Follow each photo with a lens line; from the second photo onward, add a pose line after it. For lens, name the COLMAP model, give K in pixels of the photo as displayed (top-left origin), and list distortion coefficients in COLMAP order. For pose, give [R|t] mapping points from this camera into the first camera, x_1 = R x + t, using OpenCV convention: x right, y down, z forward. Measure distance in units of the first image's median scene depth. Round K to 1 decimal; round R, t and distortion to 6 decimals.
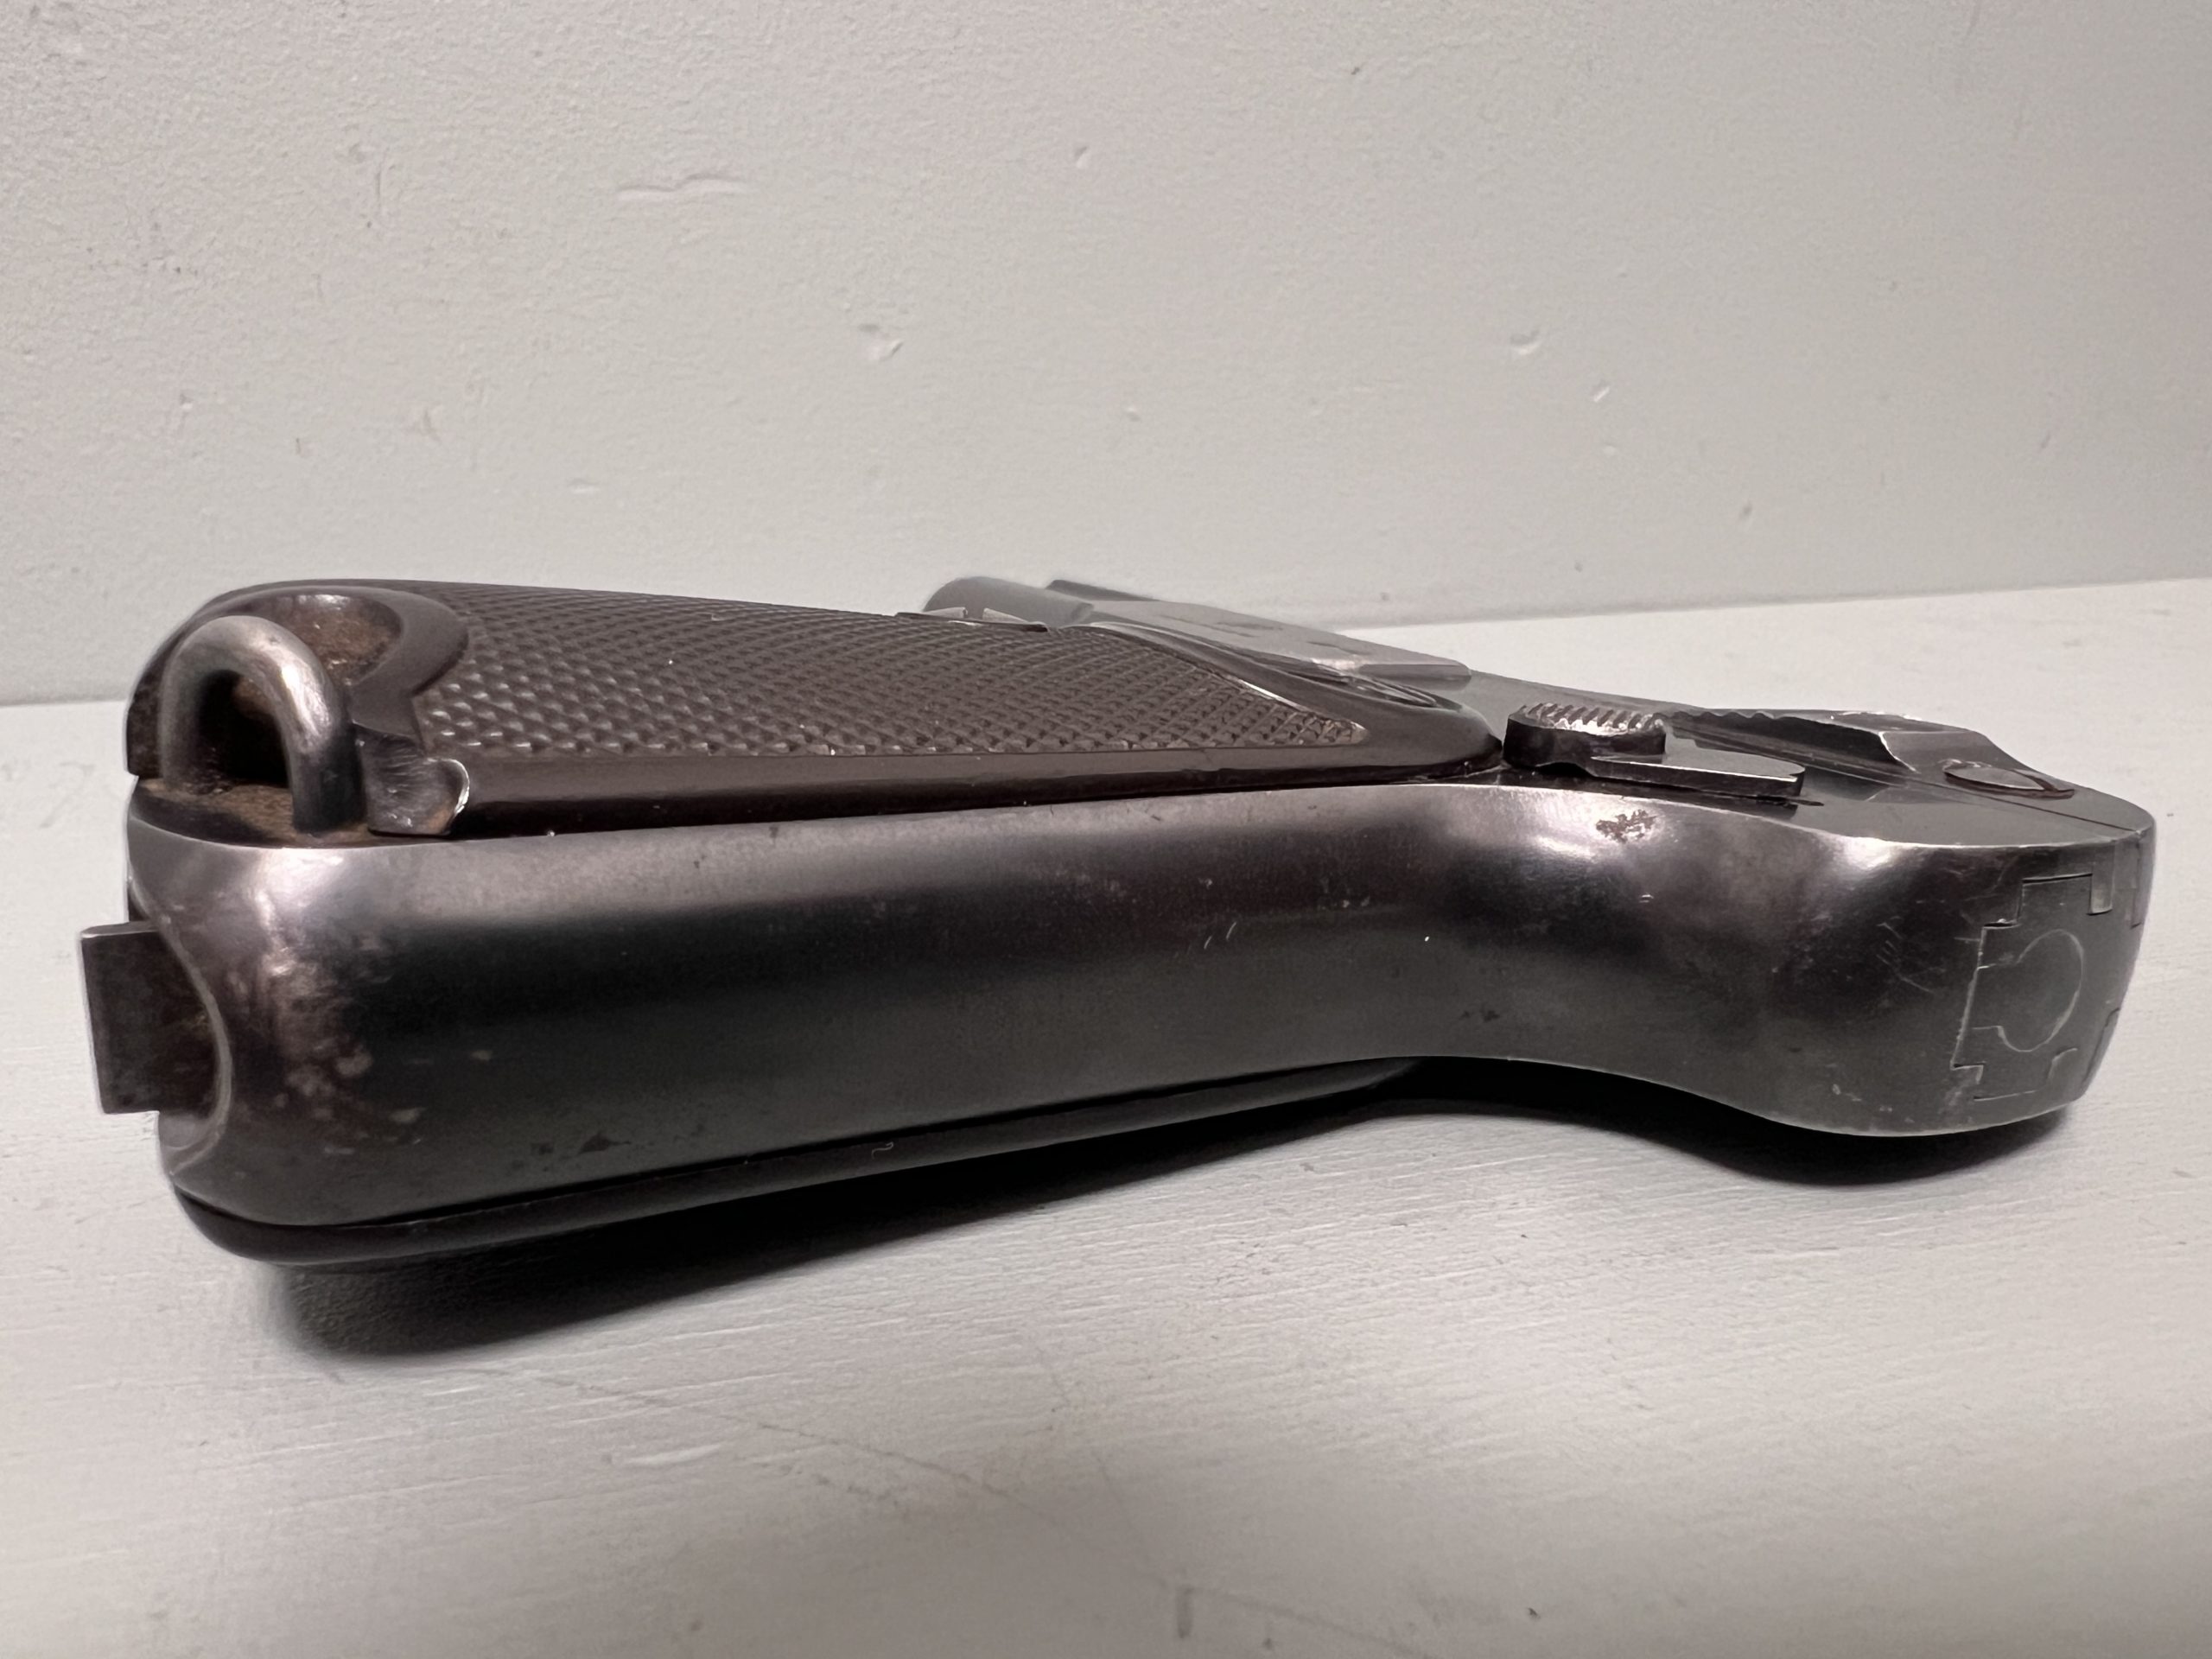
lens RADIAL K [[1821.4, 0, 1081.1], [0, 1821.4, 1070.9], [0, 0, 1]] dist [-0.018045, 0.000348]
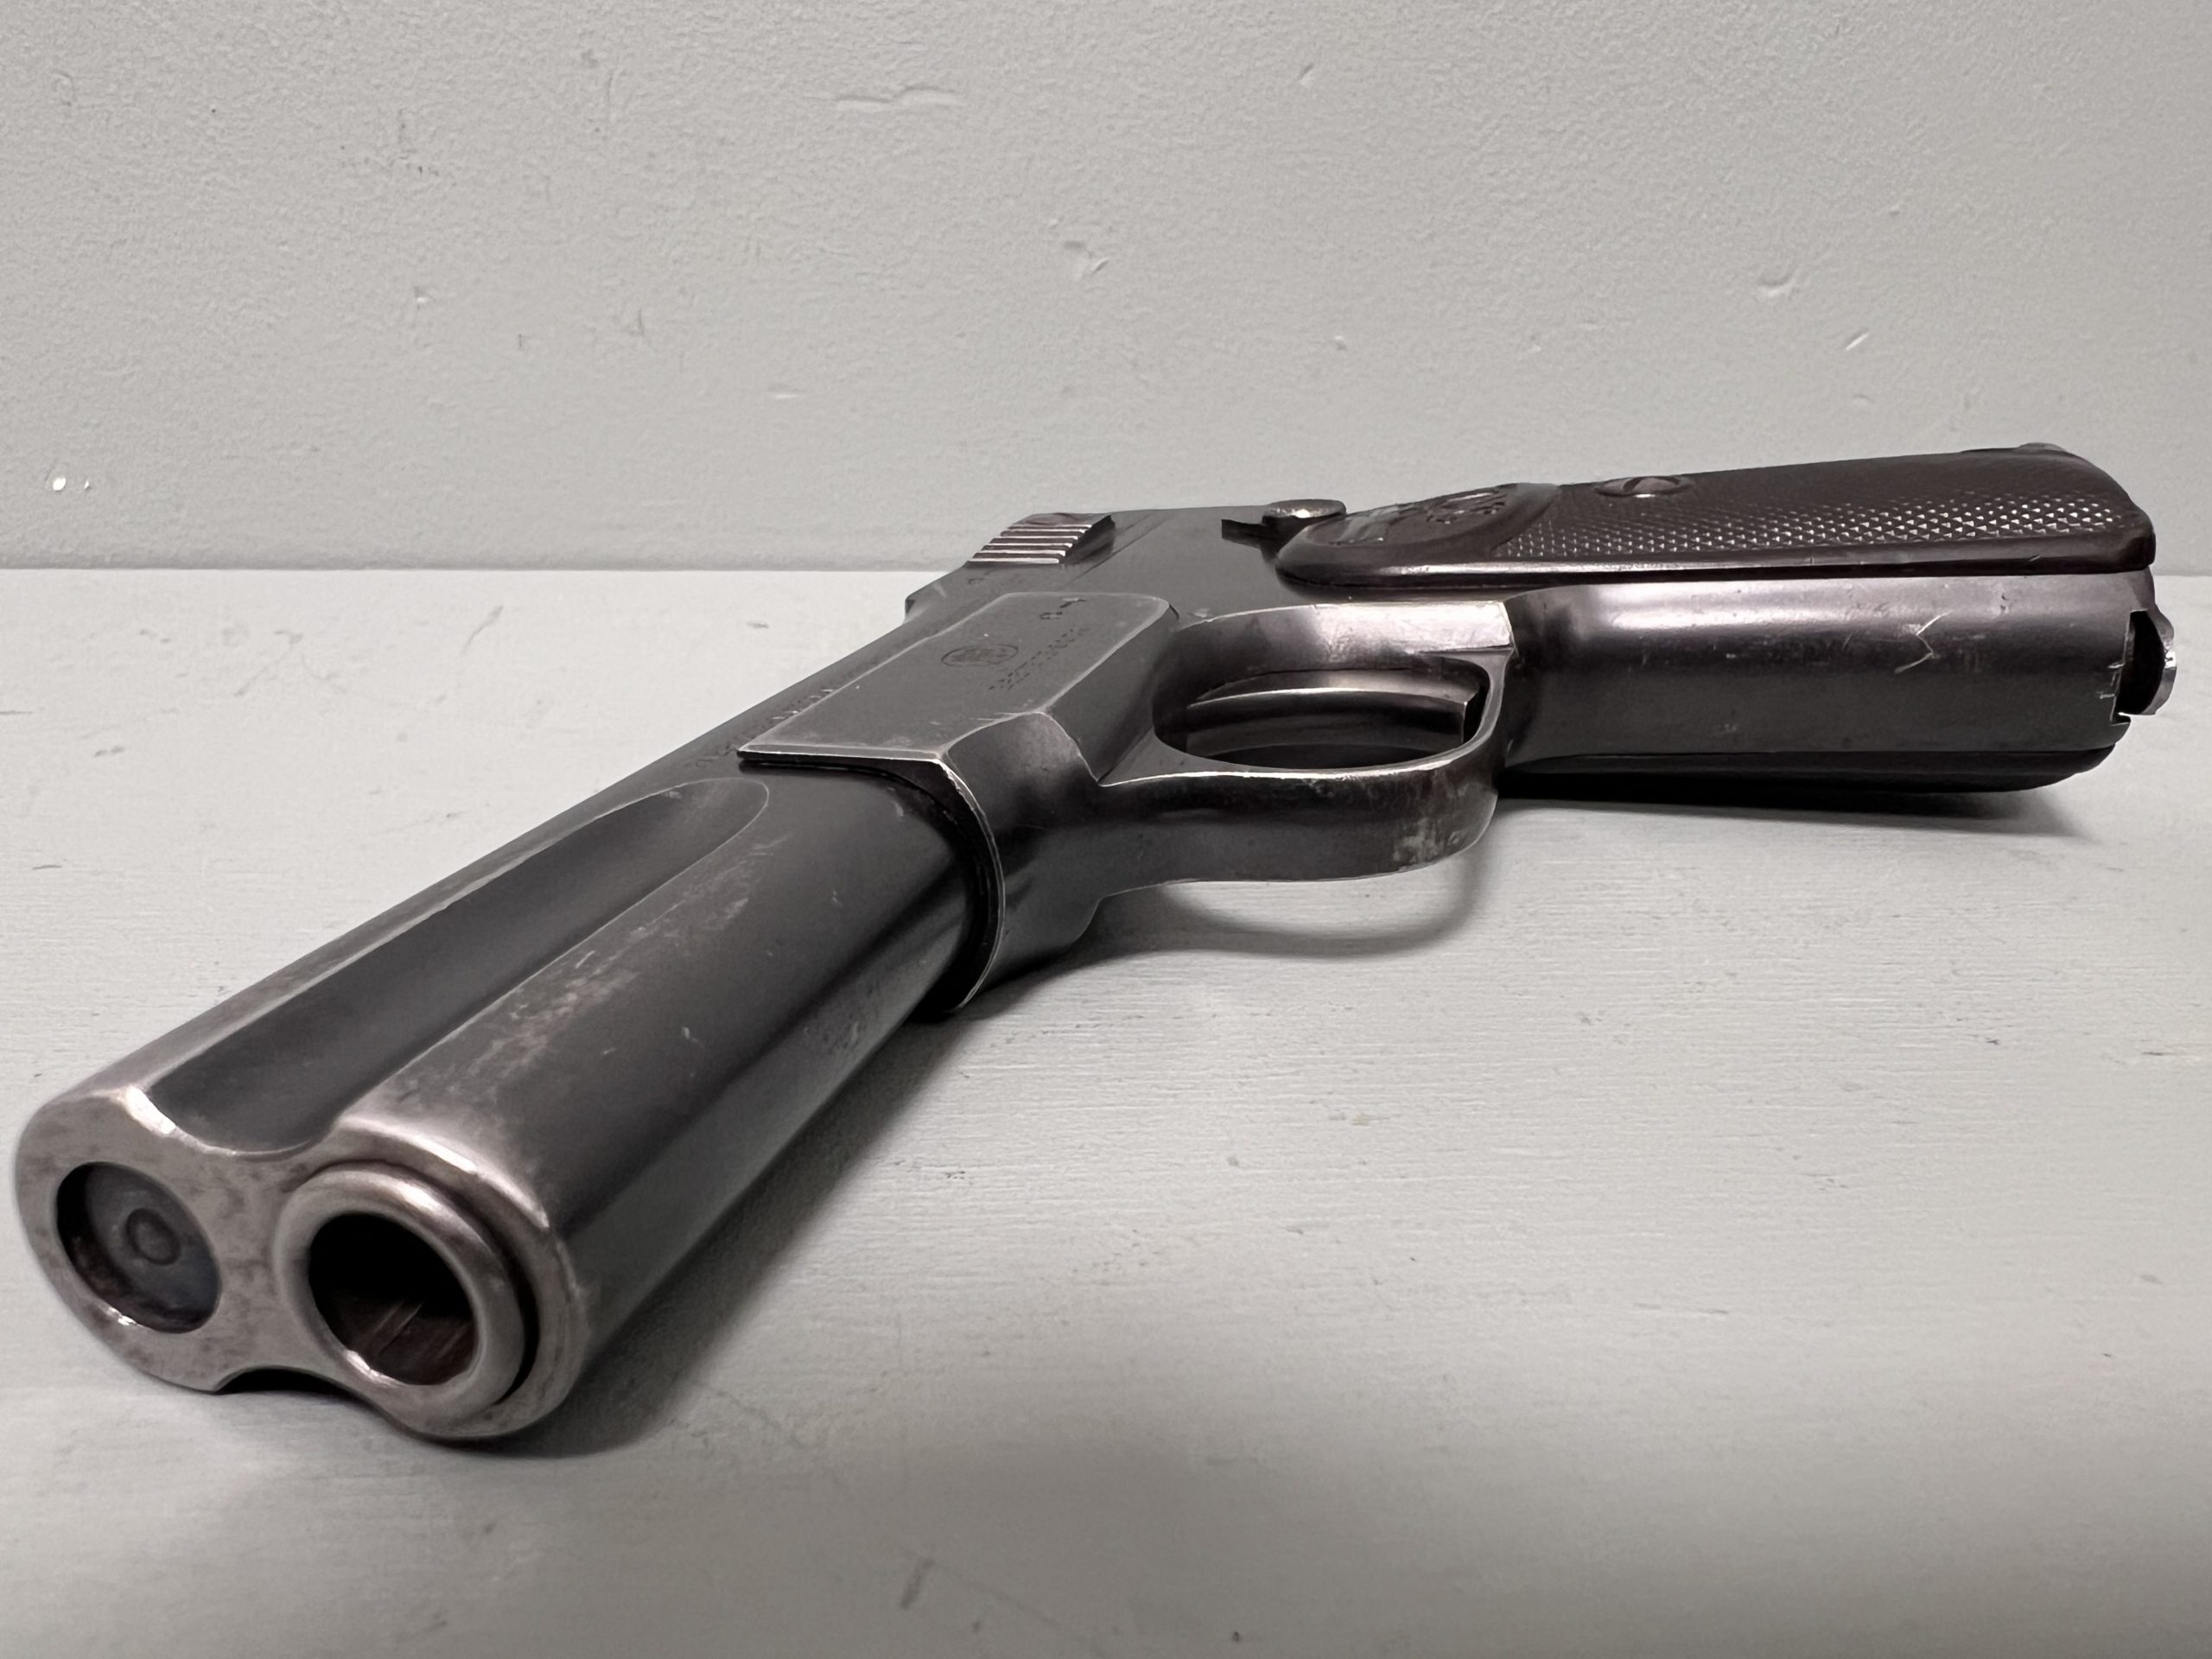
lens RADIAL K [[1821.4, 0, 1081.1], [0, 1821.4, 1070.9], [0, 0, 1]] dist [-0.018045, 0.000348]
pose [[0.980808, 0.113918, -0.158236, 0.107149], [-0.103006, 0.991807, 0.075554, -0.036411], [0.165547, -0.057805, 0.984506, -0.013679]]
